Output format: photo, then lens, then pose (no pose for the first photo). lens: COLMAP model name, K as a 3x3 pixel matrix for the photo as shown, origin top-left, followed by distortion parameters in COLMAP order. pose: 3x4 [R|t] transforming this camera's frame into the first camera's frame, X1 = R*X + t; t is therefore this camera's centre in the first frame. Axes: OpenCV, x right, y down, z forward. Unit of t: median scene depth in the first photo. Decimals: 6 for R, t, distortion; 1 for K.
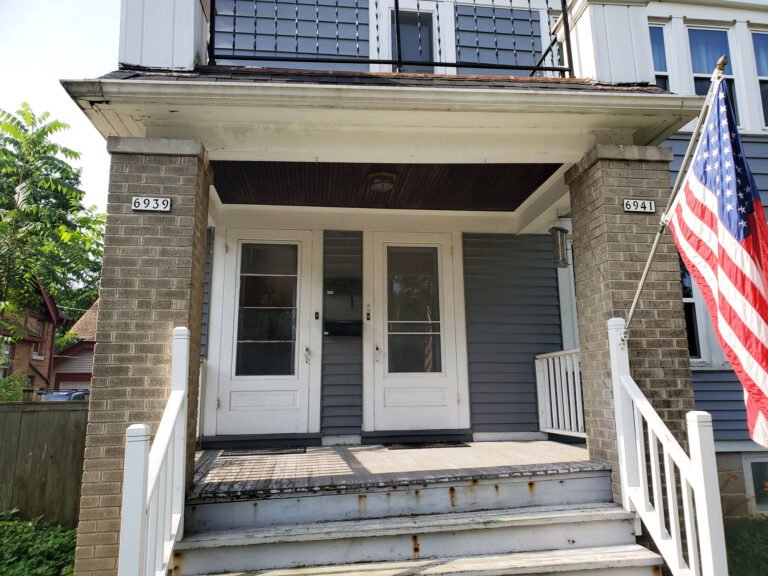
lens RADIAL K [[588.9, 0, 393.8], [0, 588.9, 277.9], [0, 0, 1]] dist [0.012401, 0.000717]
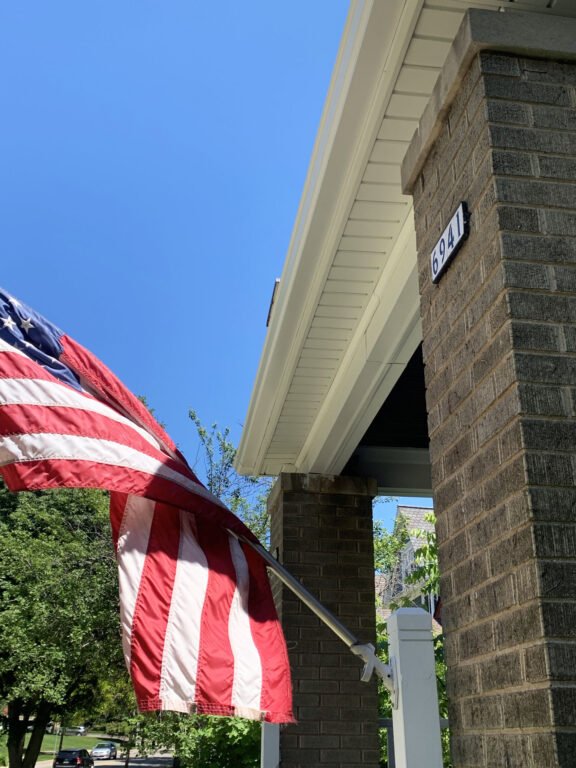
lens RADIAL K [[852.2, 0, 288.0], [0, 852.2, 384.0], [0, 0, 1]] dist [0.031616, 0.004892]
pose [[0.005425, -0.380091, -0.924933, 0.840923], [0.189060, 0.908655, -0.372293, 0.114909], [0.981950, -0.172848, 0.076790, 0.863778]]
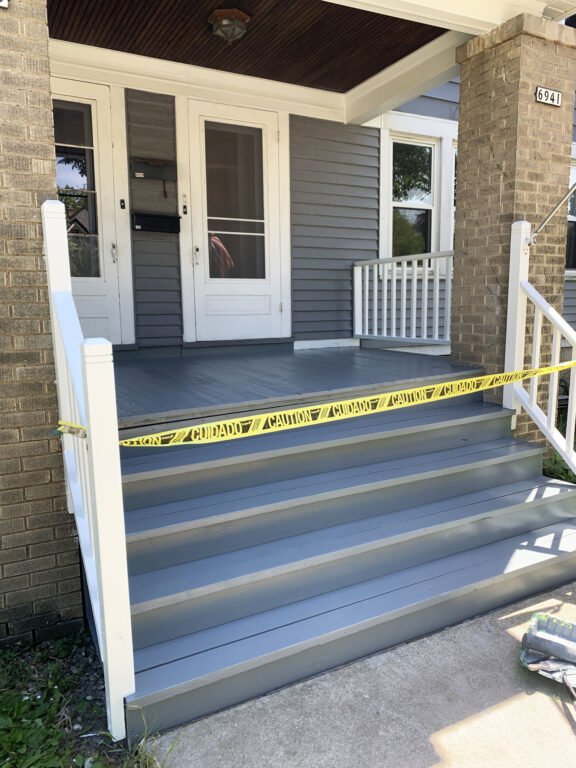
lens RADIAL K [[590.6, 0, 288.0], [0, 590.6, 384.0], [0, 0, 1]] dist [0.008133, -0.007091]
pose [[0.934160, -0.044991, 0.354007, -0.312245], [-0.070596, 0.949116, 0.306913, 0.048083], [-0.349802, -0.311698, 0.883450, 0.189104]]
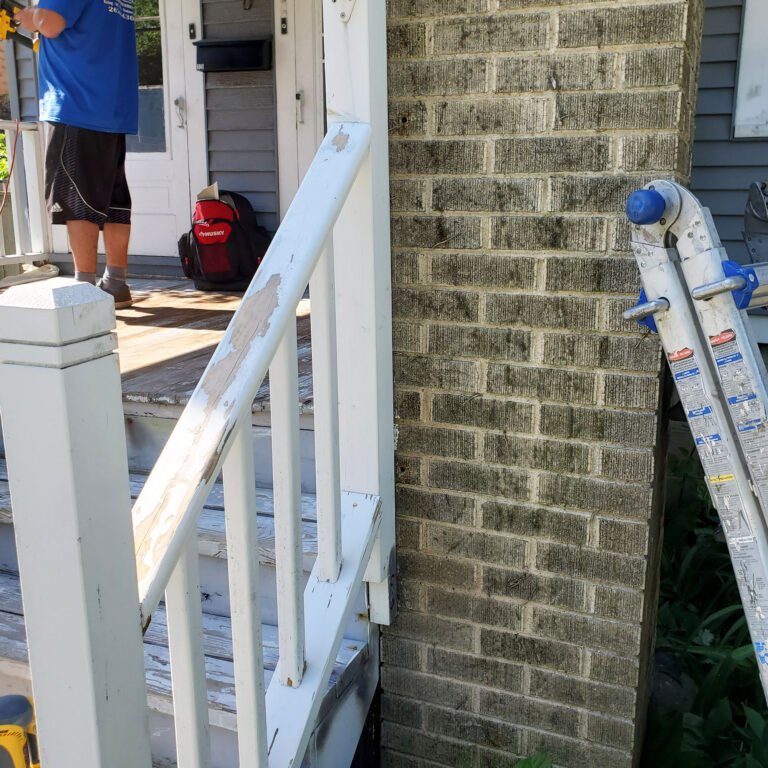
lens RADIAL K [[802.1, 0, 404.0], [0, 802.1, 367.7], [0, 0, 1]] dist [0.031244, -0.009671]
pose [[0.872286, 0.117571, -0.474651, 0.550957], [0.080366, 0.922999, 0.376318, 0.121208], [0.482346, -0.366402, 0.795670, 0.624121]]
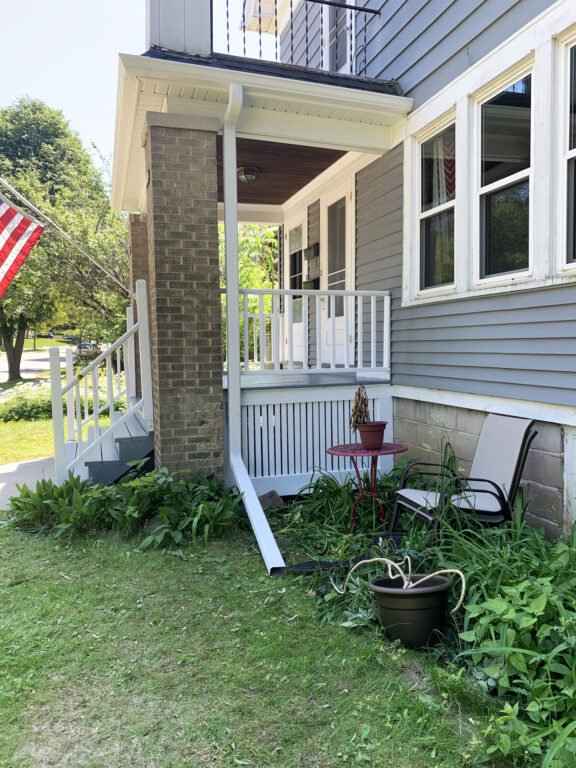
lens RADIAL K [[576.1, 0, 288.0], [0, 576.1, 384.0], [0, 0, 1]] dist [0.073632, -0.155637]
pose [[0.178954, 0.075837, -0.980930, 1.653187], [0.202376, 0.972867, 0.112133, 0.206387], [0.962818, -0.218584, 0.158751, 1.002842]]
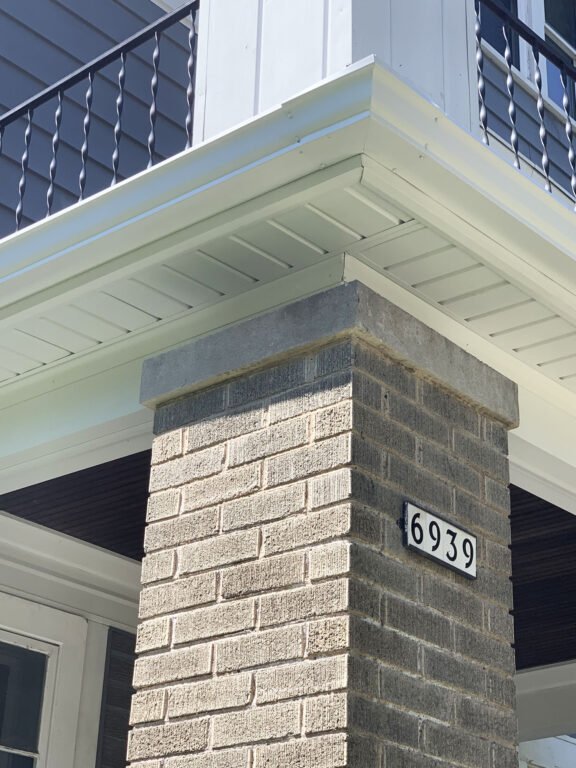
lens RADIAL K [[1491.6, 0, 288.0], [0, 1491.6, 384.0], [0, 0, 1]] dist [0.052037, 0.301984]
pose [[0.759815, 0.319719, 0.566093, -0.835418], [-0.172052, 0.938565, -0.299154, 0.036888], [-0.626961, 0.129904, 0.768144, 0.408054]]
